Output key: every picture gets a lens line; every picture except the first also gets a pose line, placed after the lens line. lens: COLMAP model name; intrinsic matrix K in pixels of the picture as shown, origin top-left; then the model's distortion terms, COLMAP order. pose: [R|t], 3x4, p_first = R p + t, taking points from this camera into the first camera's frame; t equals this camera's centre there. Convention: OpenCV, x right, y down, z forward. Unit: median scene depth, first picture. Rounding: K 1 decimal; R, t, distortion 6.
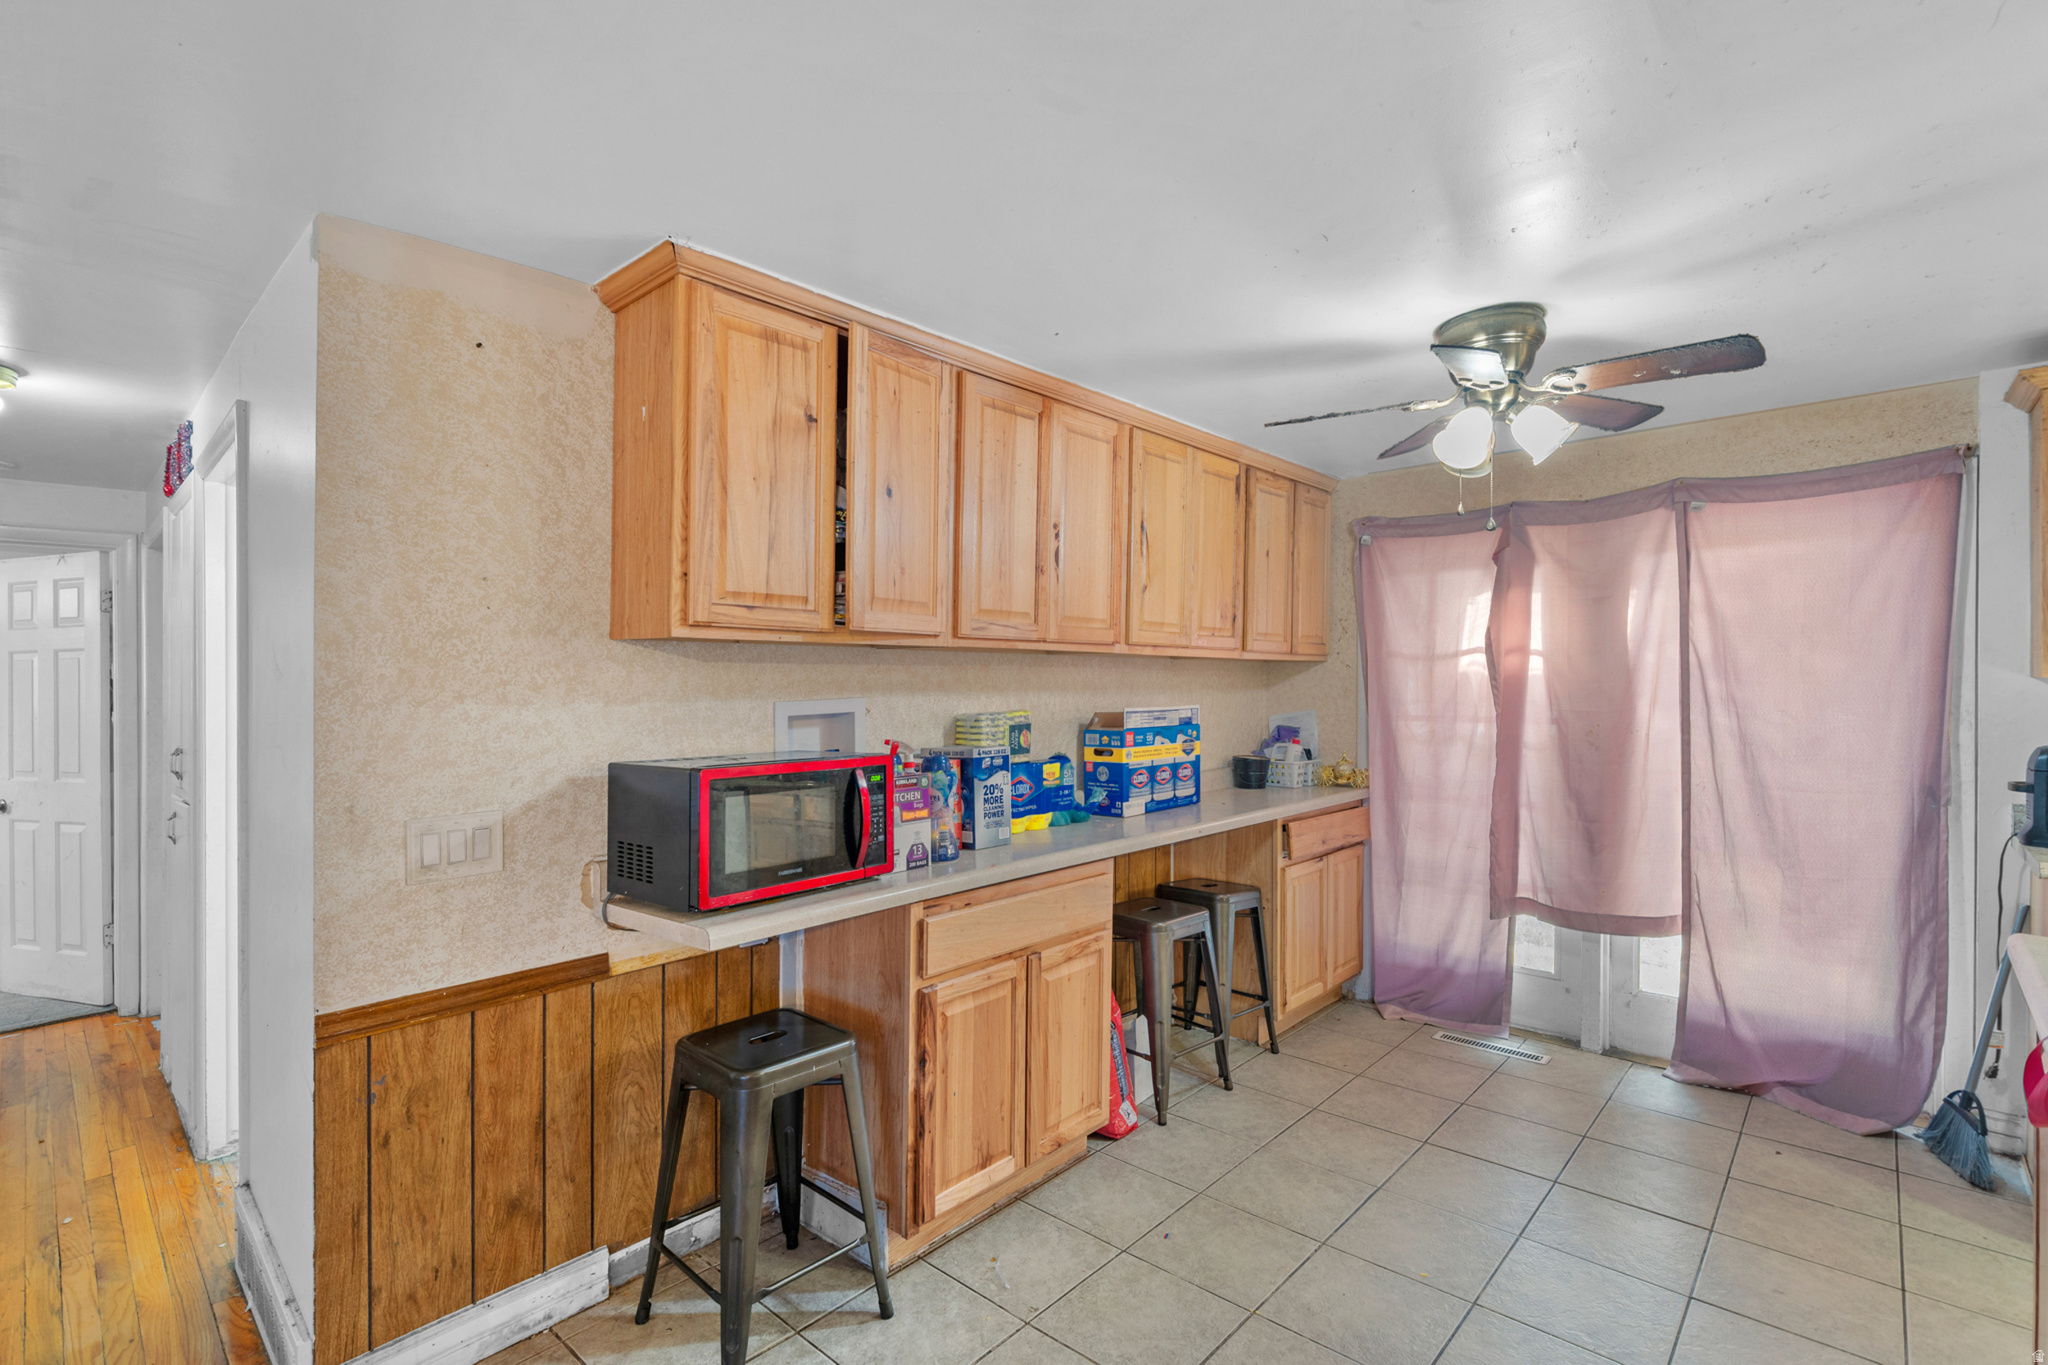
lens RADIAL K [[946.4, 0, 1040.5], [0, 946.4, 685.8], [0, 0, 1]] dist [0.003130, -0.000793]
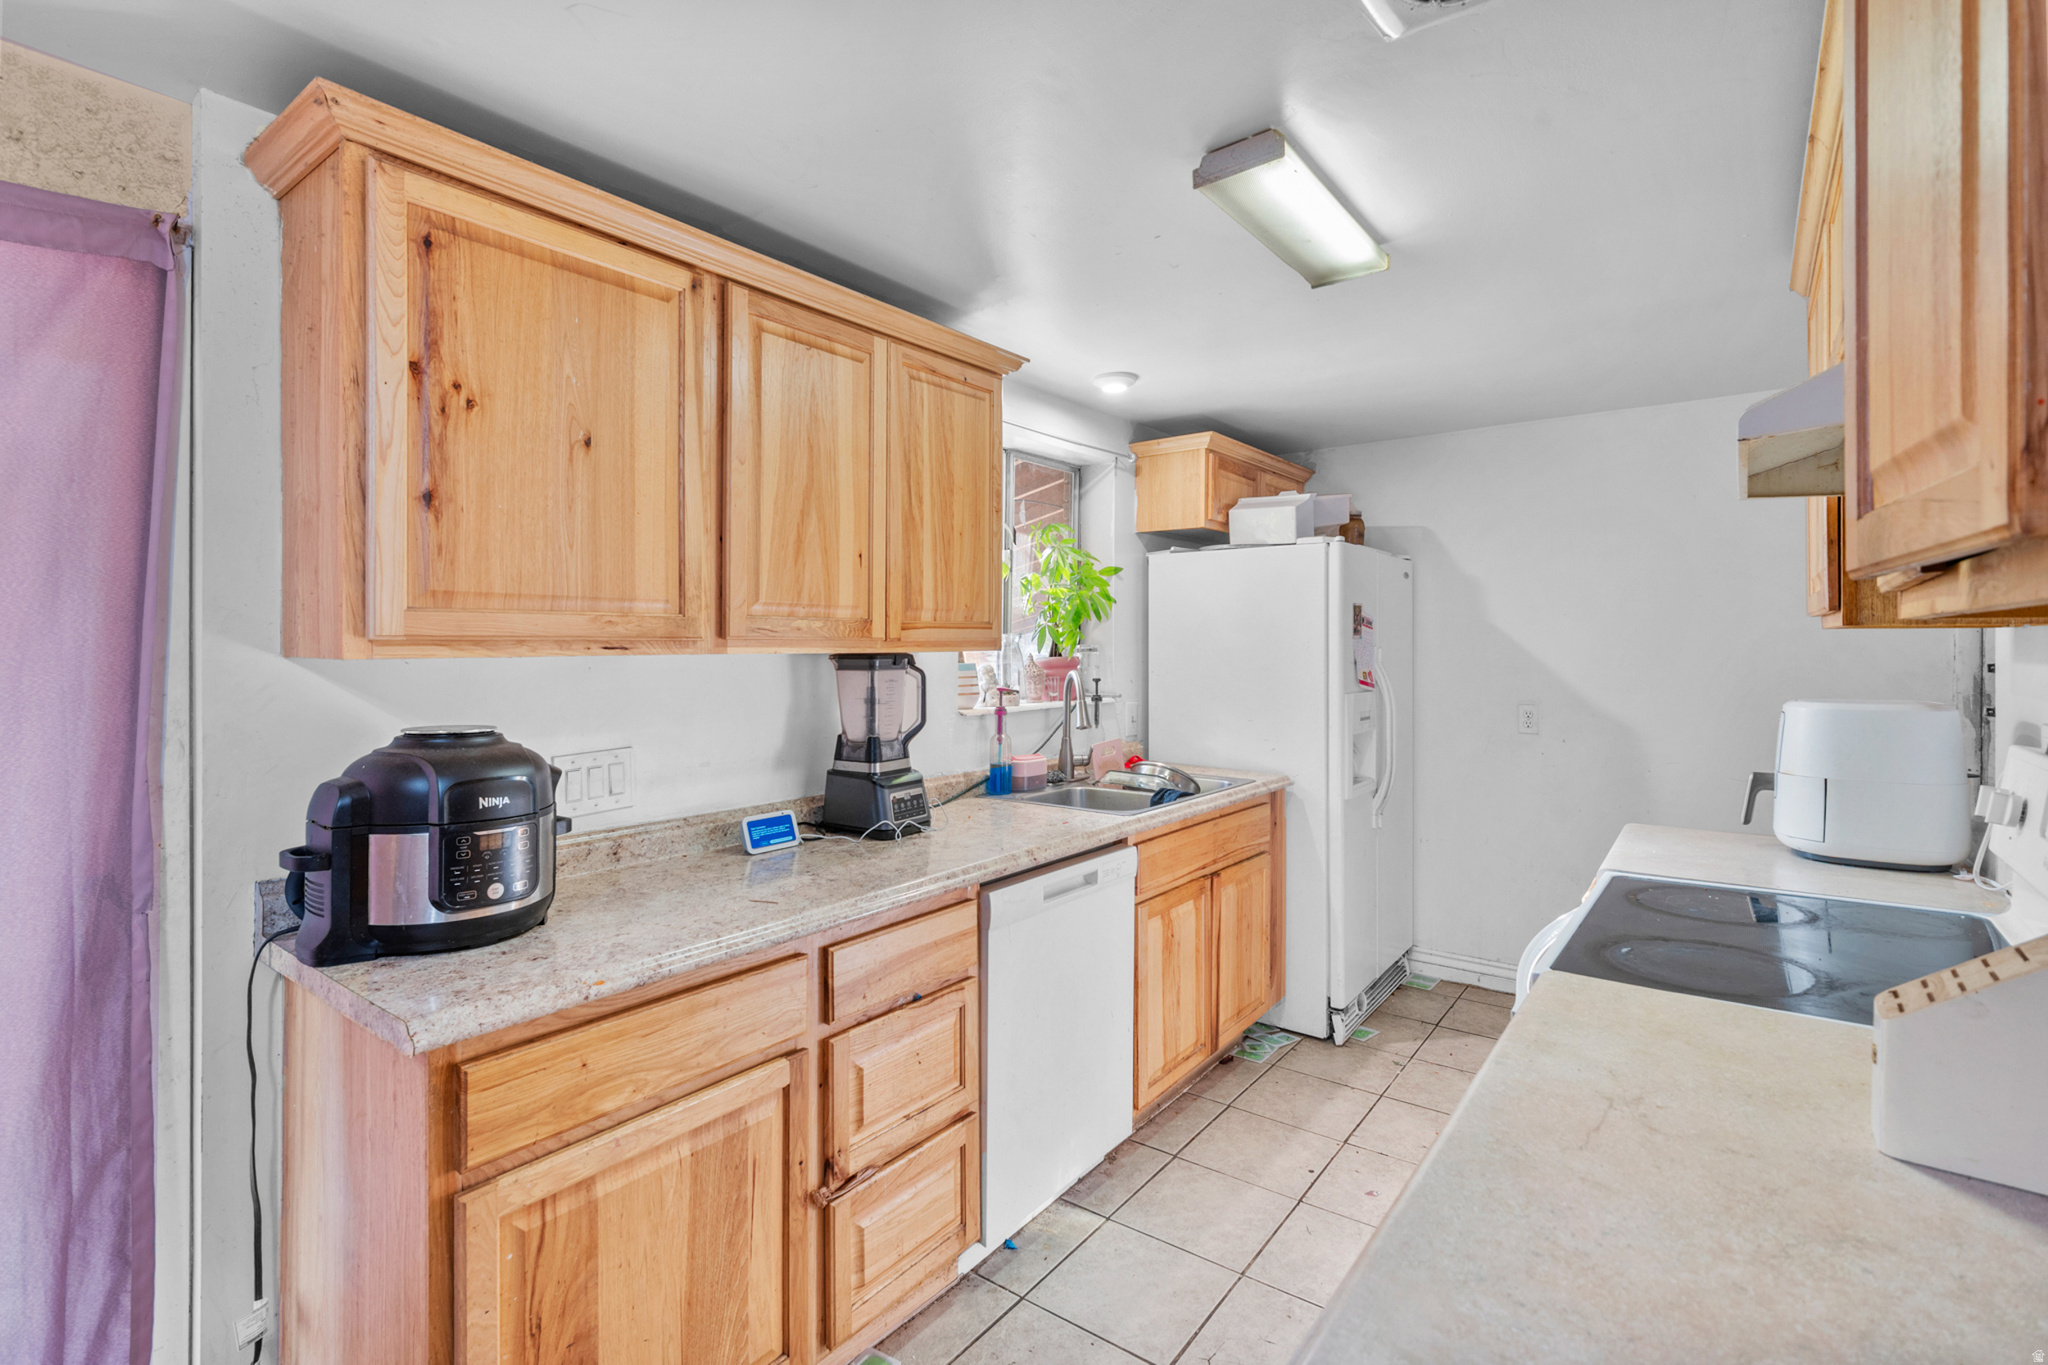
lens RADIAL K [[946.4, 0, 1002.6], [0, 946.4, 651.9], [0, 0, 1]] dist [0.003130, -0.000793]
pose [[-0.078679, -0.004259, 0.996891, 0.373931], [0.000032, 0.999991, 0.004275, -0.013049], [-0.996900, 0.000368, -0.078678, 0.527381]]
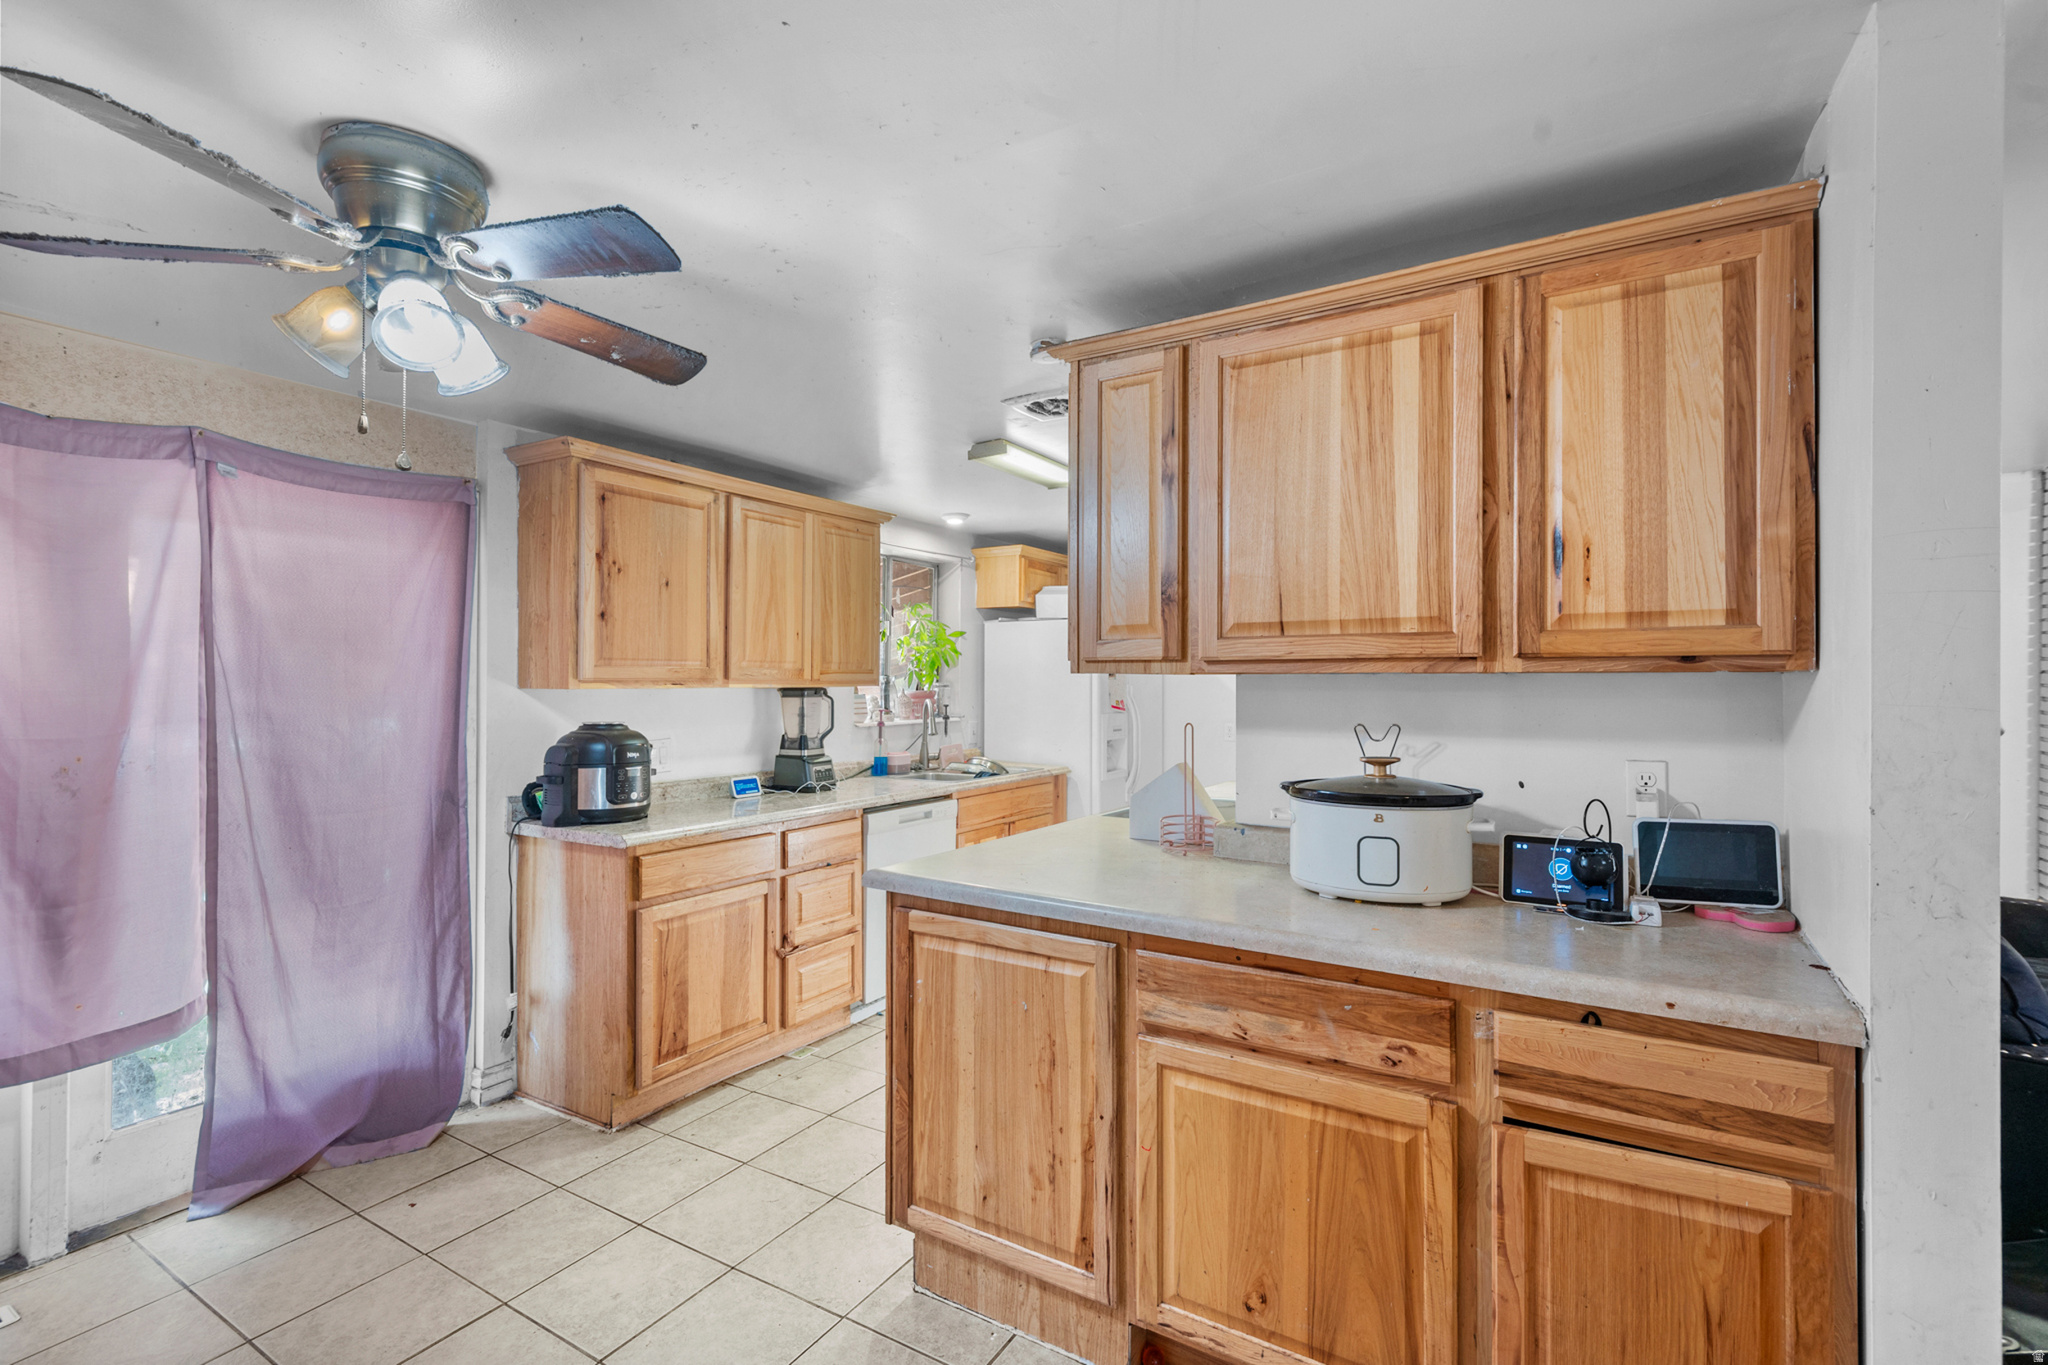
lens RADIAL K [[946.4, 0, 1011.5], [0, 946.4, 679.1], [0, 0, 1]] dist [0.003130, -0.000793]
pose [[-0.183787, 0.006748, 0.982943, -0.210852], [-0.001236, 0.999974, -0.007096, -0.011651], [-0.982965, -0.002519, -0.183774, 0.528213]]
